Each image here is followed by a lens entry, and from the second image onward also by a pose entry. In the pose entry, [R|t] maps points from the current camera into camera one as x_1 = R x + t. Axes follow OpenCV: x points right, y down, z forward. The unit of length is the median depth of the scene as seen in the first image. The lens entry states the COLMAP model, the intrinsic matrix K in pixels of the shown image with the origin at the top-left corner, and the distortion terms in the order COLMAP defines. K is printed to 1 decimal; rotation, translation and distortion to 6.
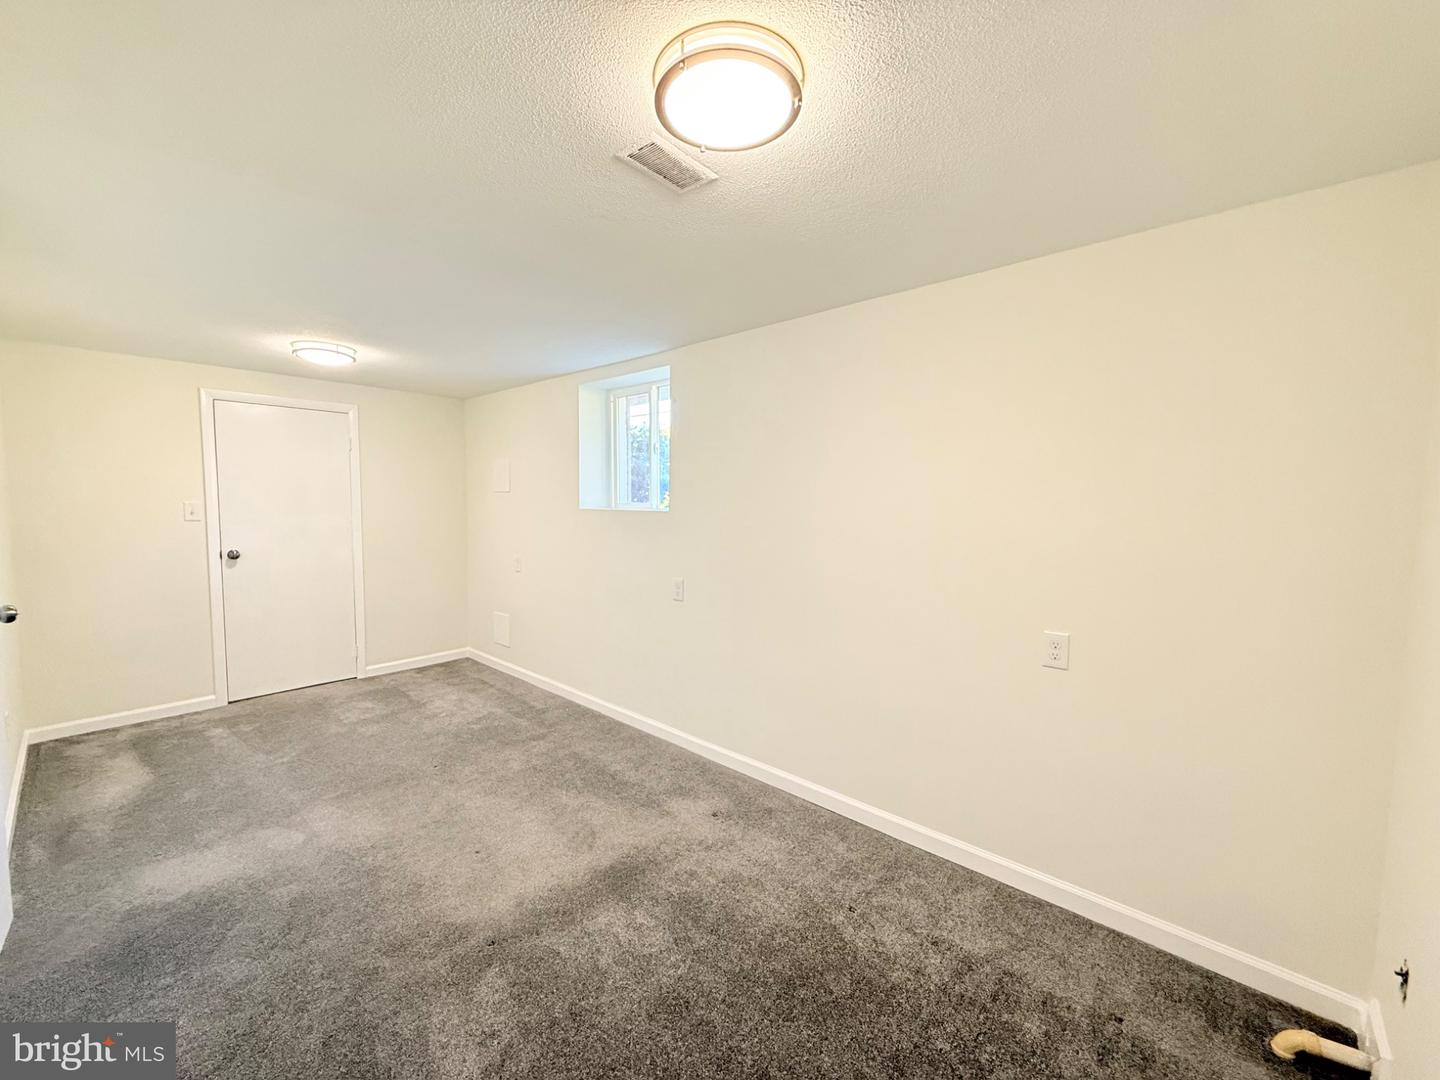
lens RADIAL K [[577.4, 0, 714.2], [0, 577.4, 539.7], [0, 0, 1]] dist [-0.001682, 0.000392]
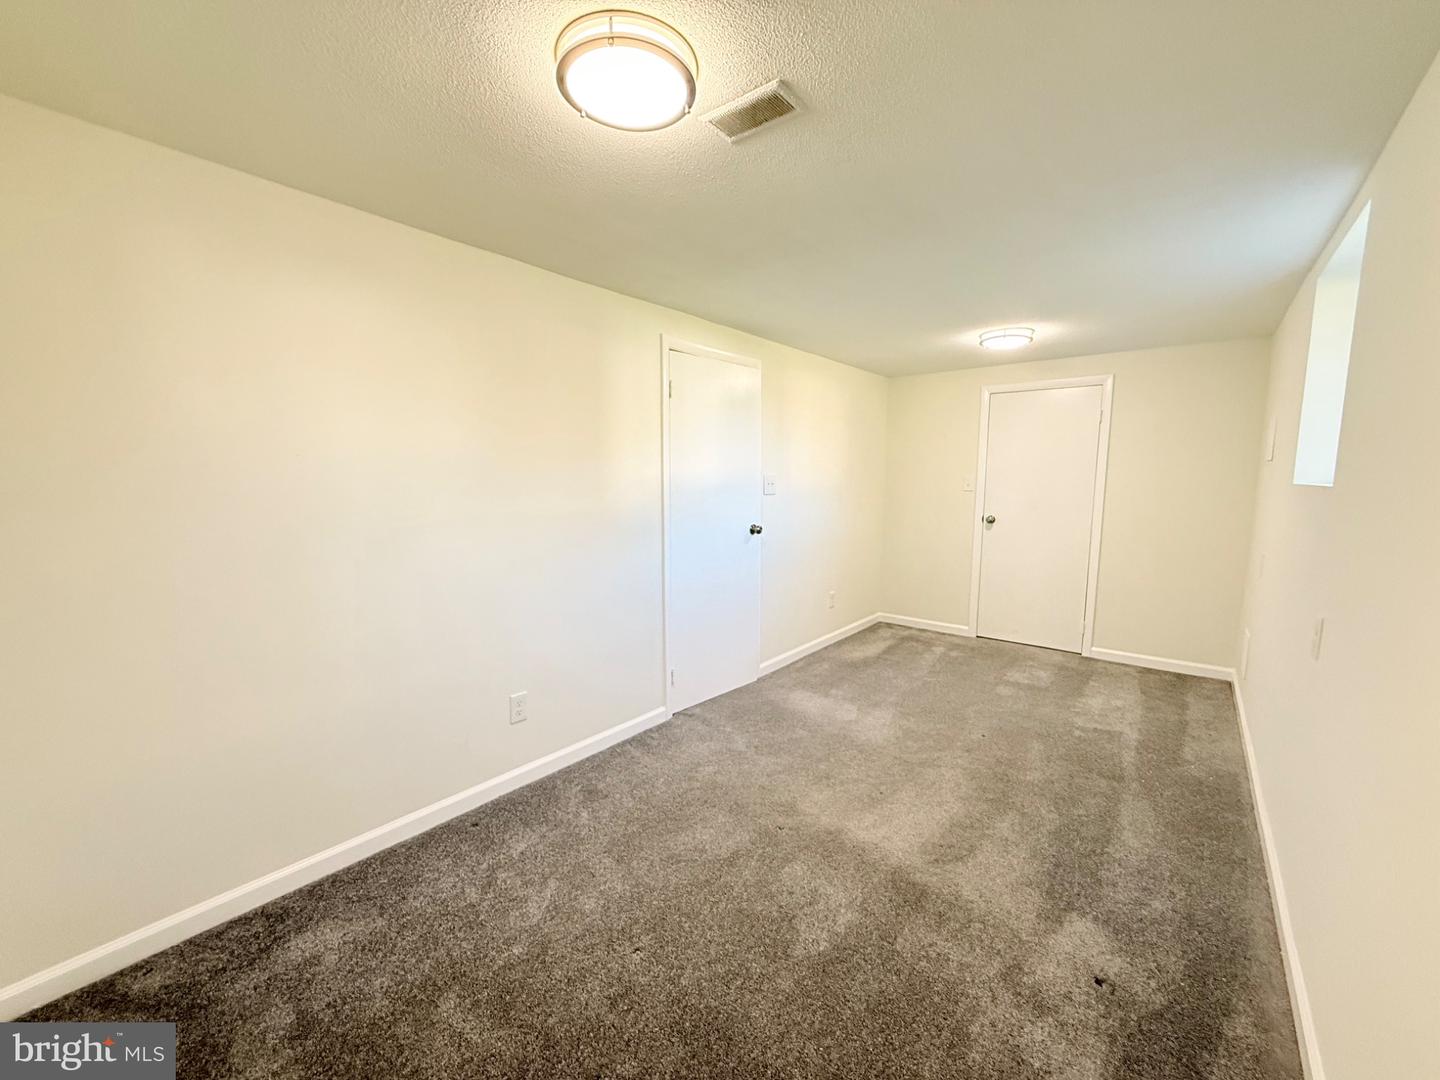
lens RADIAL K [[577.4, 0, 714.2], [0, 577.4, 539.7], [0, 0, 1]] dist [-0.001682, 0.000392]
pose [[0.033488, 0.105621, -0.993842, 0.400681], [-0.067170, 0.992390, 0.103204, -0.020427], [0.997179, 0.063301, 0.040328, 0.386748]]
